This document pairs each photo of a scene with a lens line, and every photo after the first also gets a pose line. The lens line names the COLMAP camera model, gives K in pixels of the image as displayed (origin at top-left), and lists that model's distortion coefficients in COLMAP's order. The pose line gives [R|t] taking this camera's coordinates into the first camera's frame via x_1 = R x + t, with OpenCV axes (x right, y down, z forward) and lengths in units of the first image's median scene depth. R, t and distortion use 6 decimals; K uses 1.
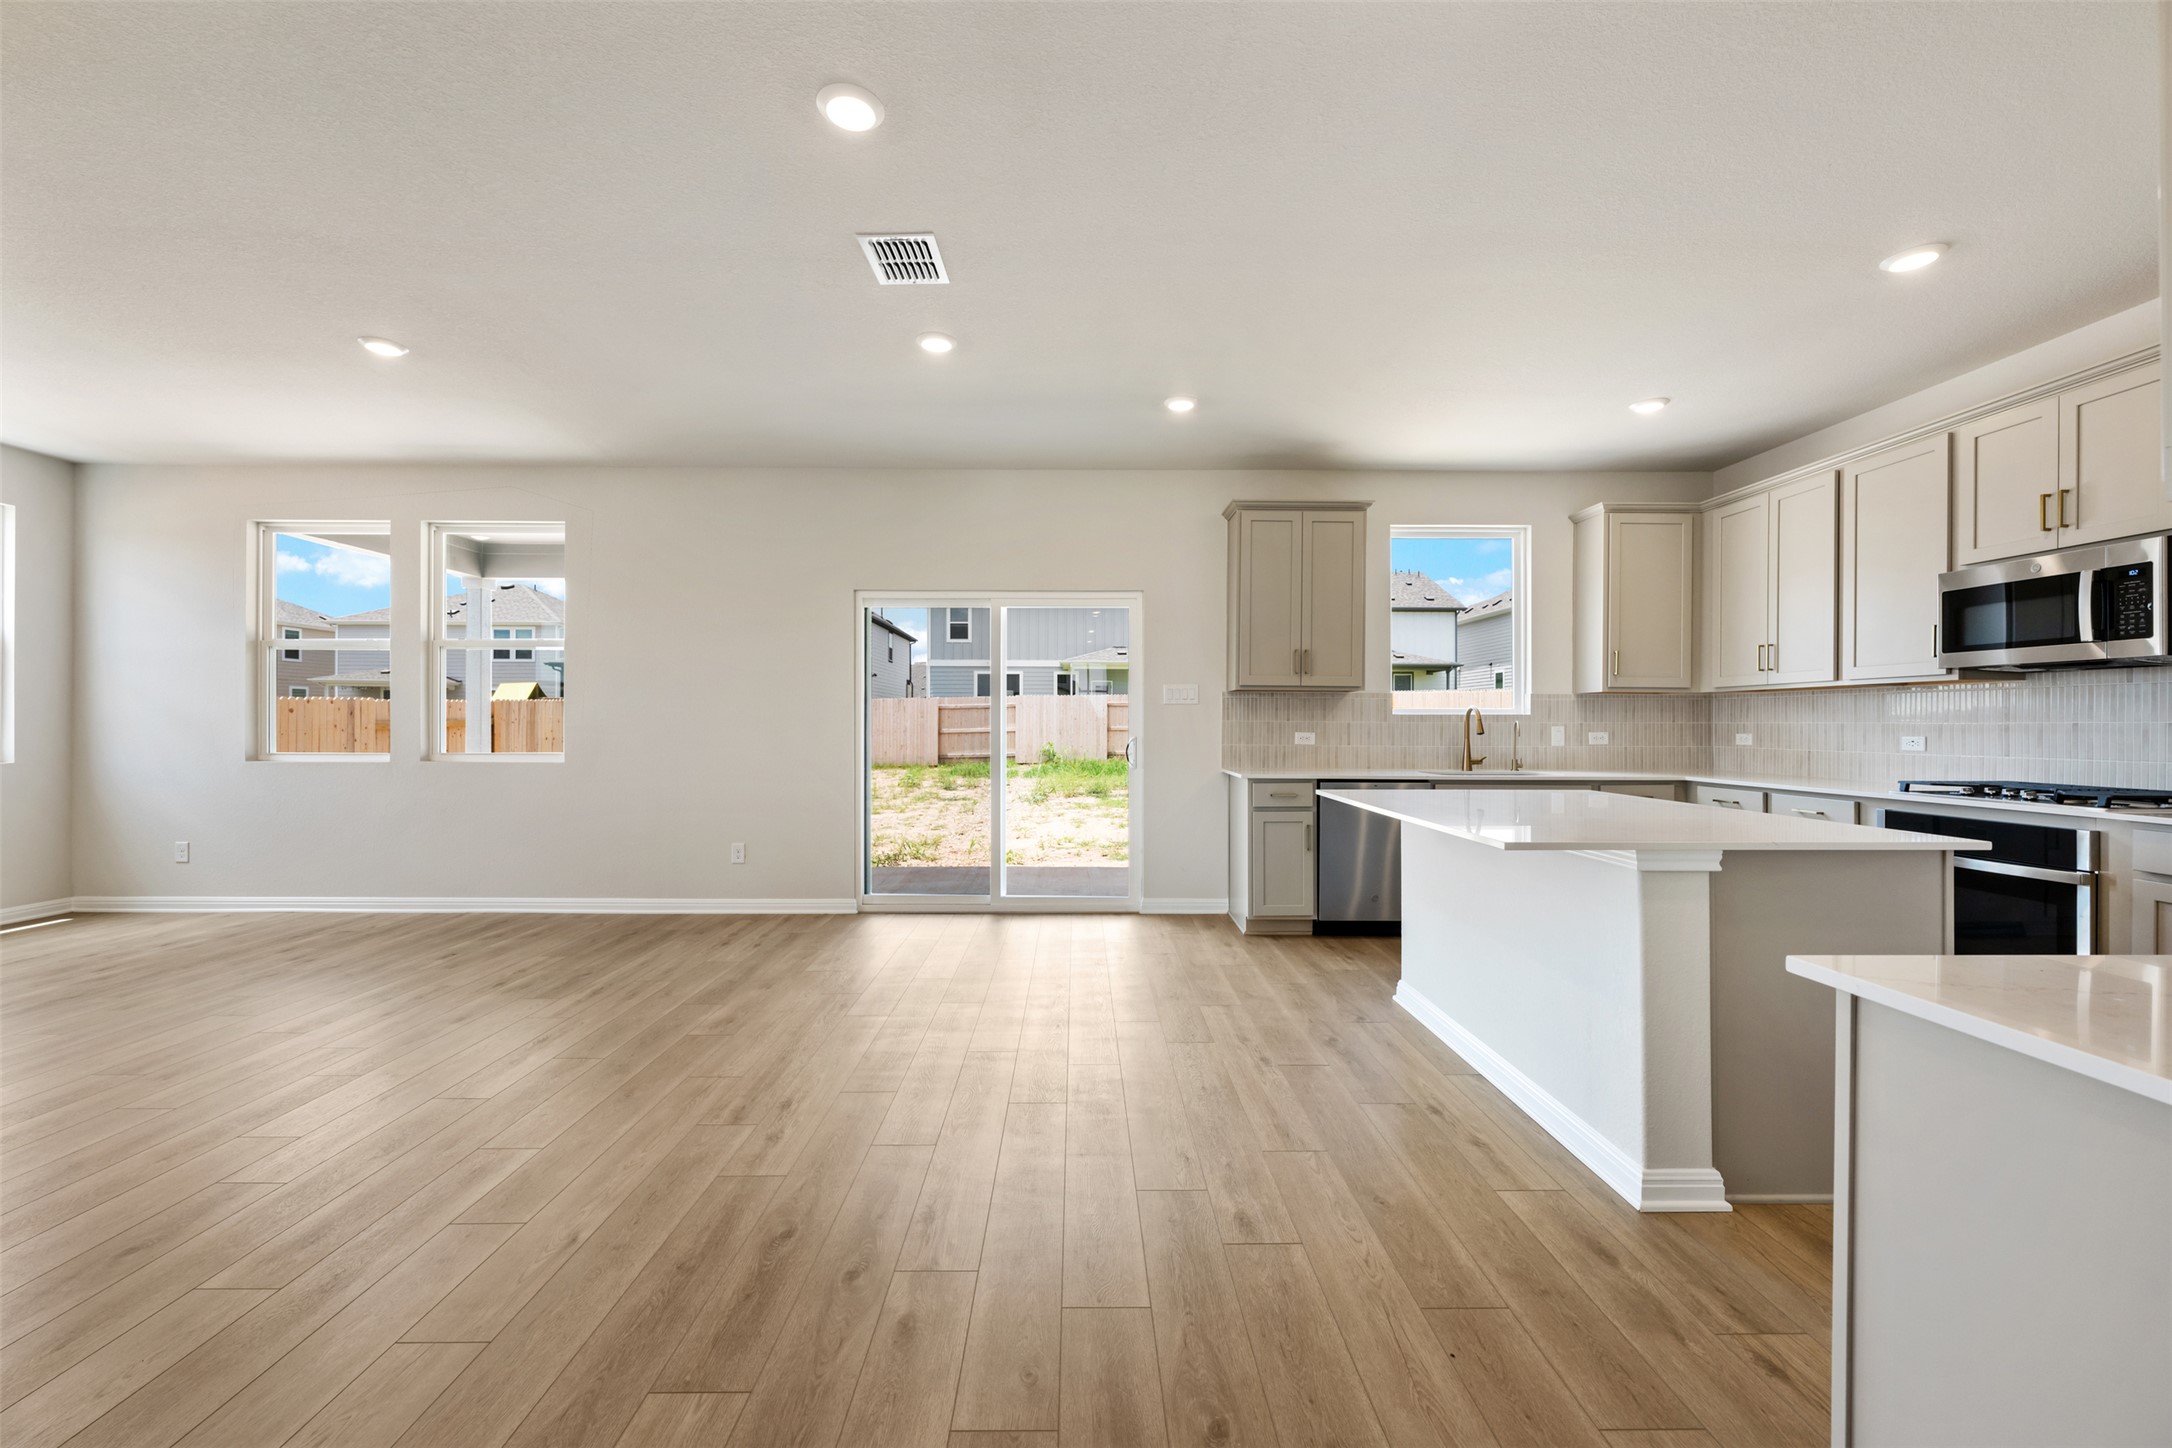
lens RADIAL K [[863.9, 0, 1072.4], [0, 863.9, 721.6], [0, 0, 1]] dist [0.002518, 0.000358]
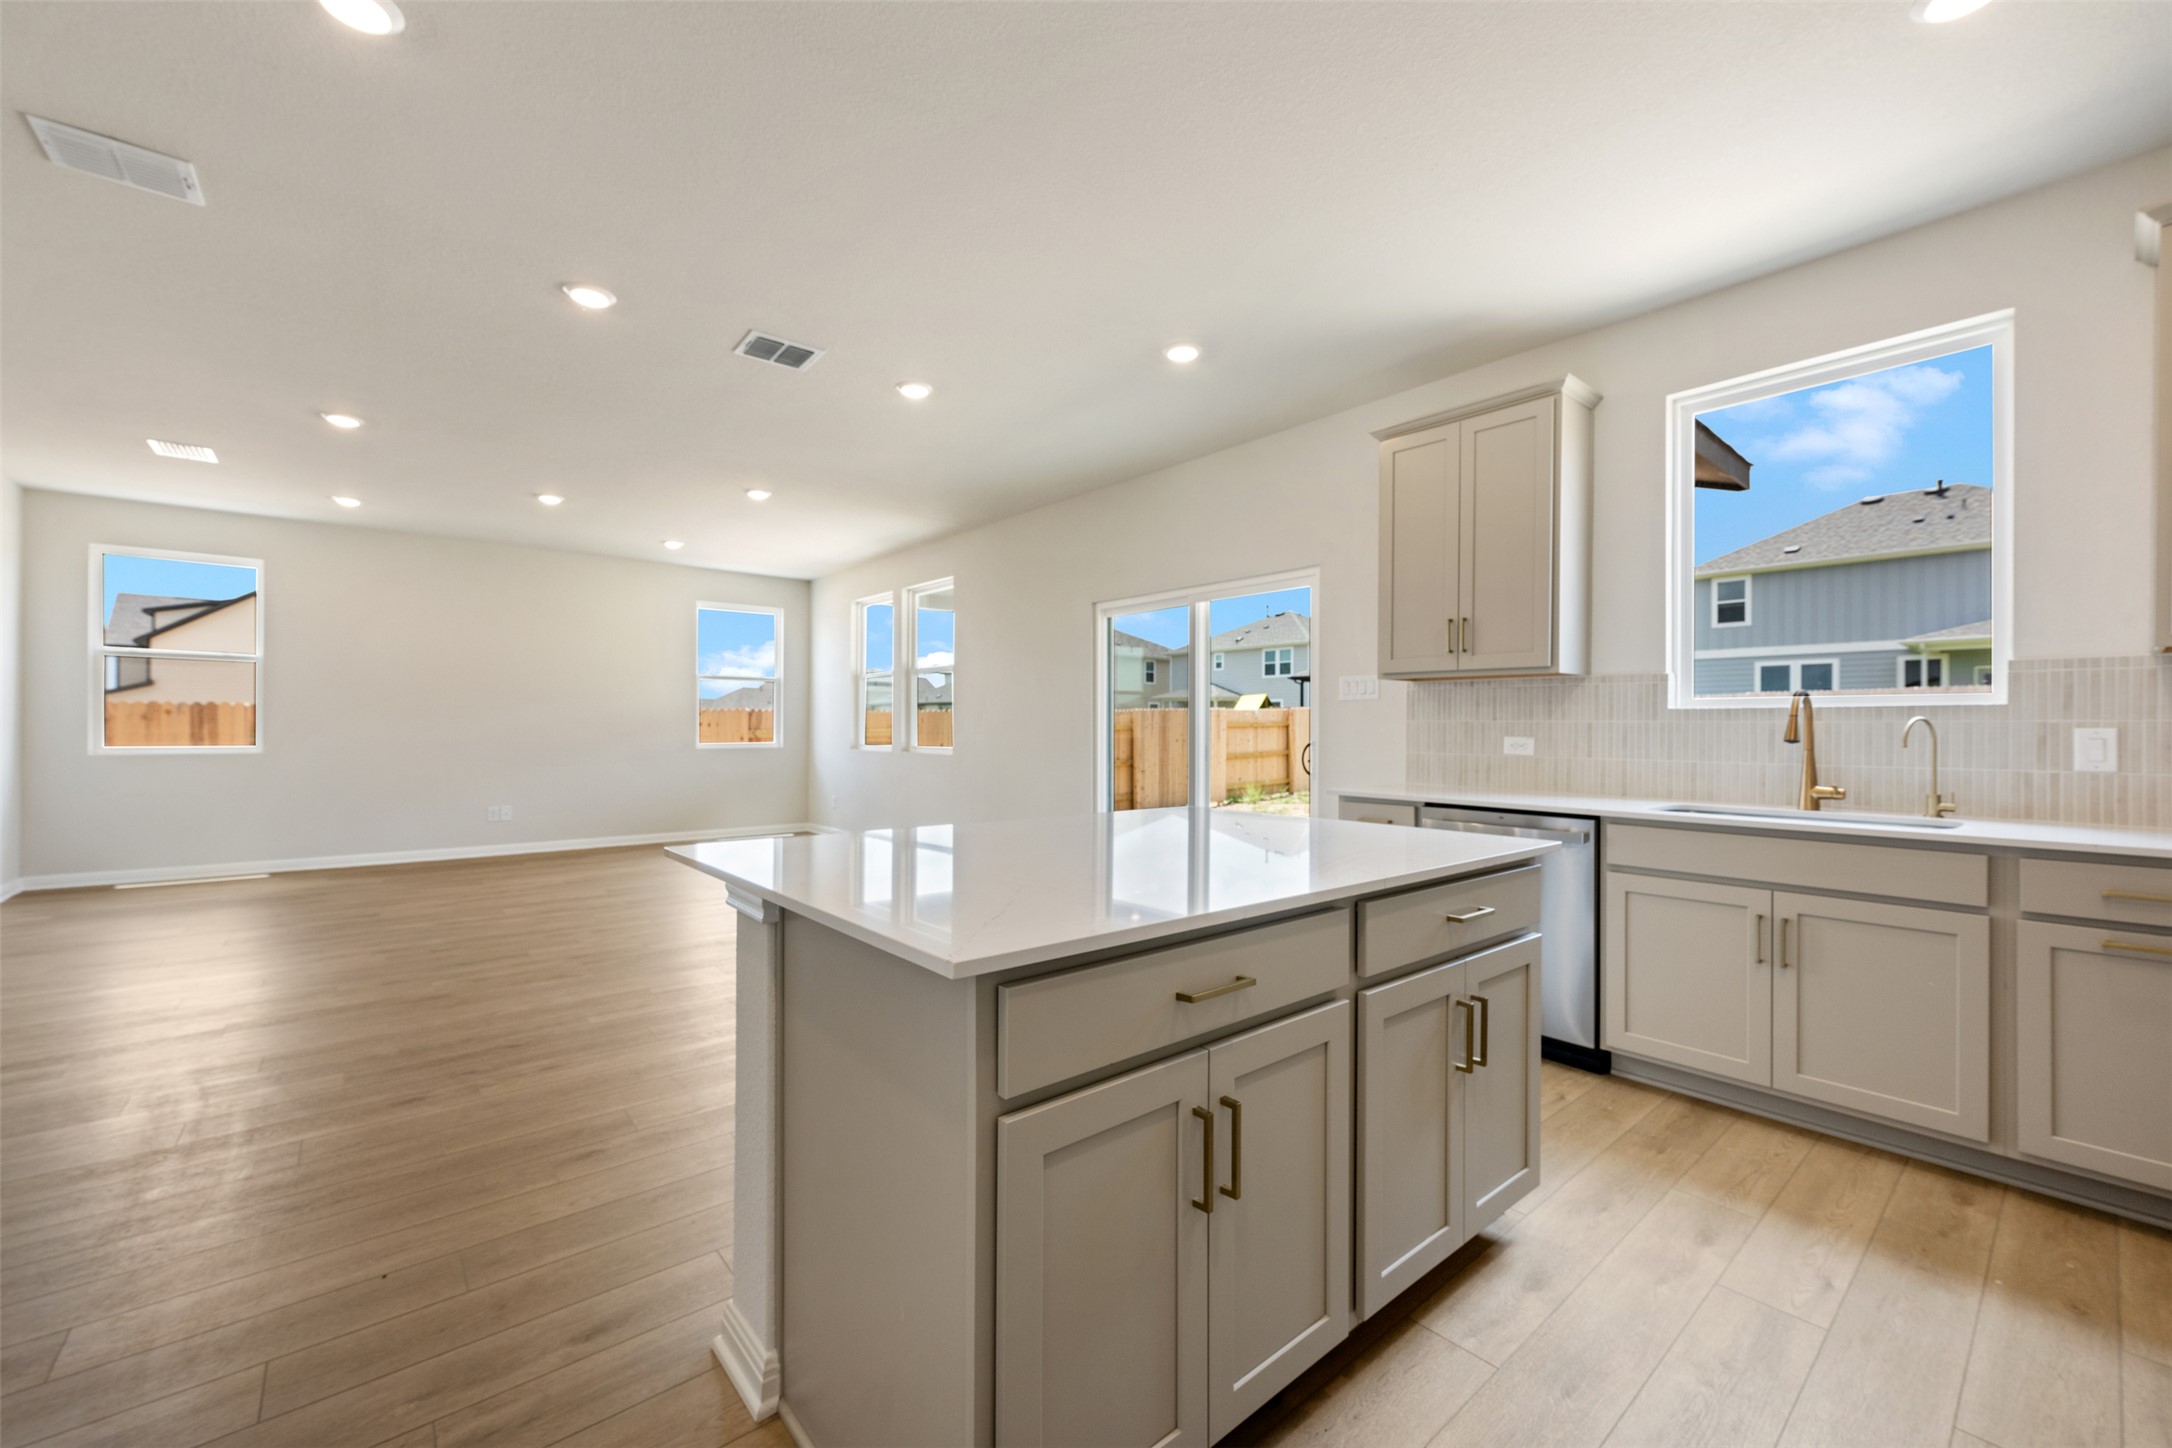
lens RADIAL K [[863.9, 0, 1099.6], [0, 863.9, 729.3], [0, 0, 1]] dist [0.002518, 0.000358]
pose [[0.639506, 0.001121, -0.768786, 0.614886], [-0.000856, 0.999999, 0.000746, 0.006244], [0.768786, 0.000180, 0.639506, 0.322452]]
